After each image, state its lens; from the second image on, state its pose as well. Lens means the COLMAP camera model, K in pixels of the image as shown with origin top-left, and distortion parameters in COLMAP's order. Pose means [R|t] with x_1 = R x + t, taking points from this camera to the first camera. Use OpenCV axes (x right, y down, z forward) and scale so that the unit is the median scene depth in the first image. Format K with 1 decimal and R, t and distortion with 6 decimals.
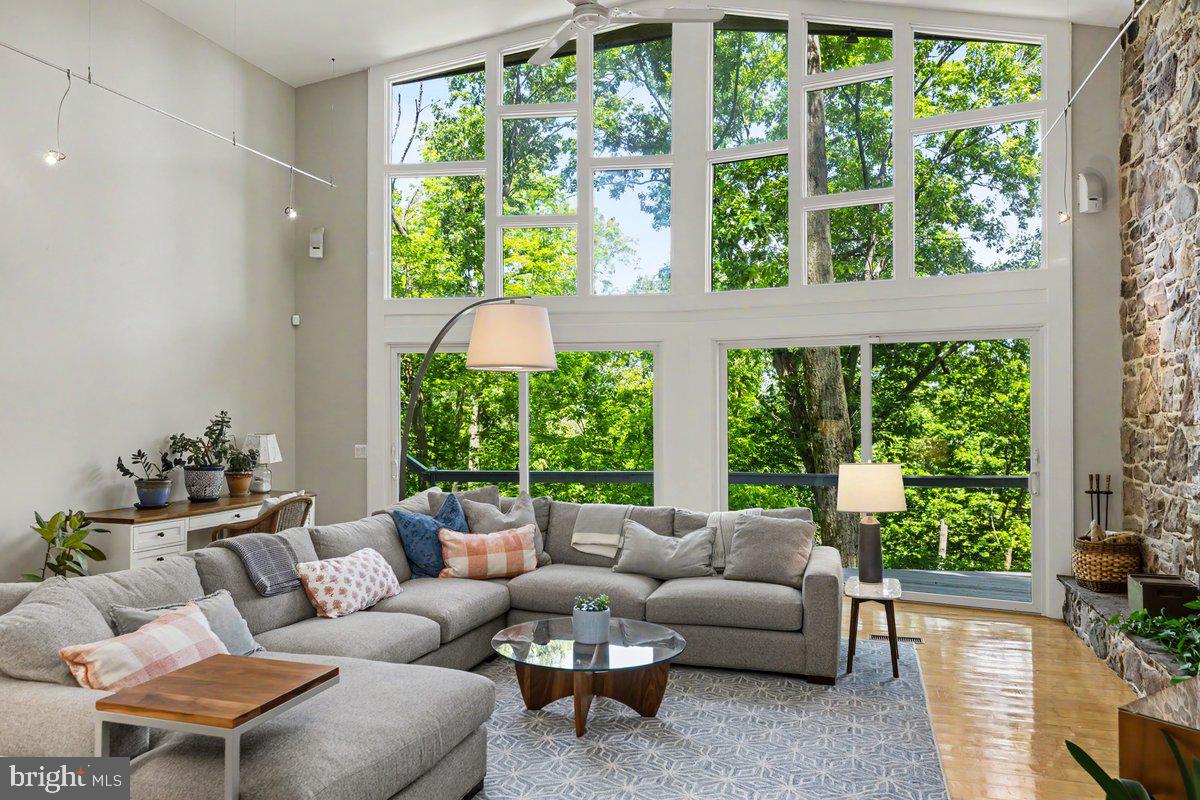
lens RADIAL K [[866.4, 0, 589.8], [0, 866.4, 402.9], [0, 0, 1]] dist [0.005063, 0.001574]
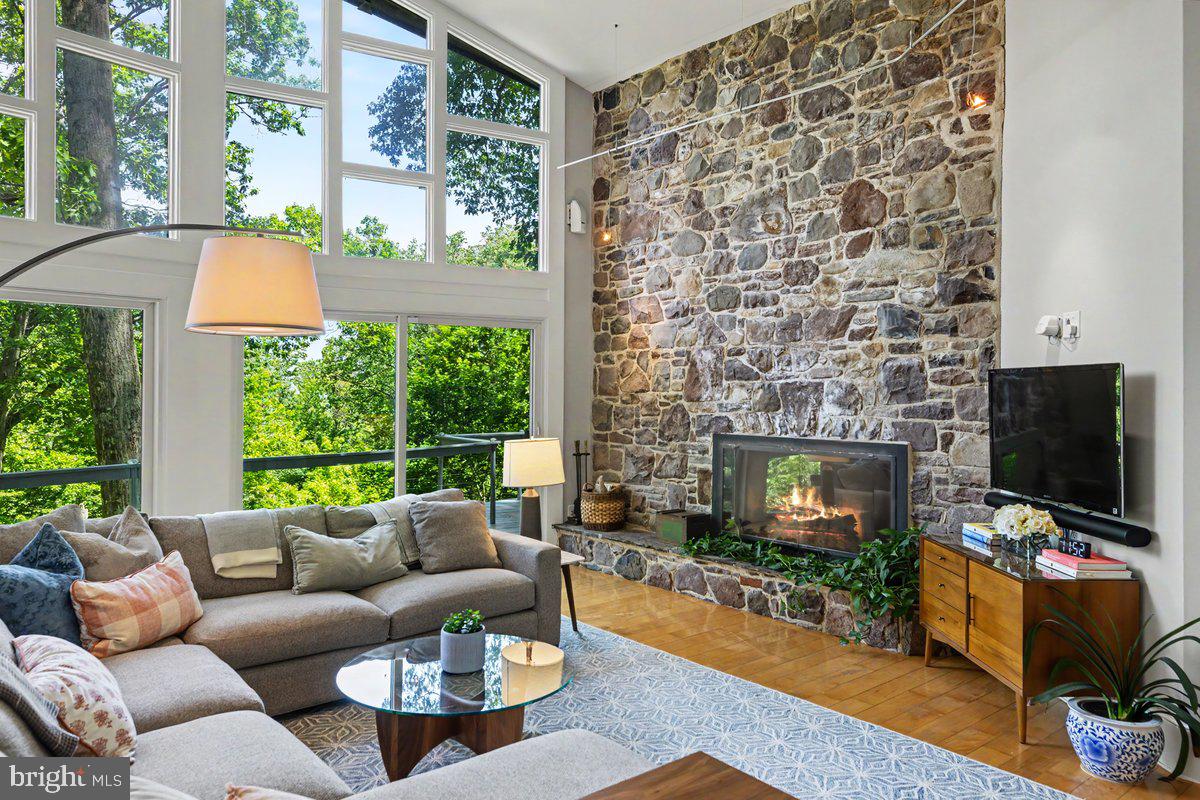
lens RADIAL K [[821.4, 0, 599.3], [0, 821.4, 390.3], [0, 0, 1]] dist [0.007771, 0.002220]
pose [[0.540996, -0.000741, 0.841025, -0.451465], [-0.011309, 0.999903, 0.008156, -0.001136], [-0.840949, -0.013924, 0.540935, 0.355687]]
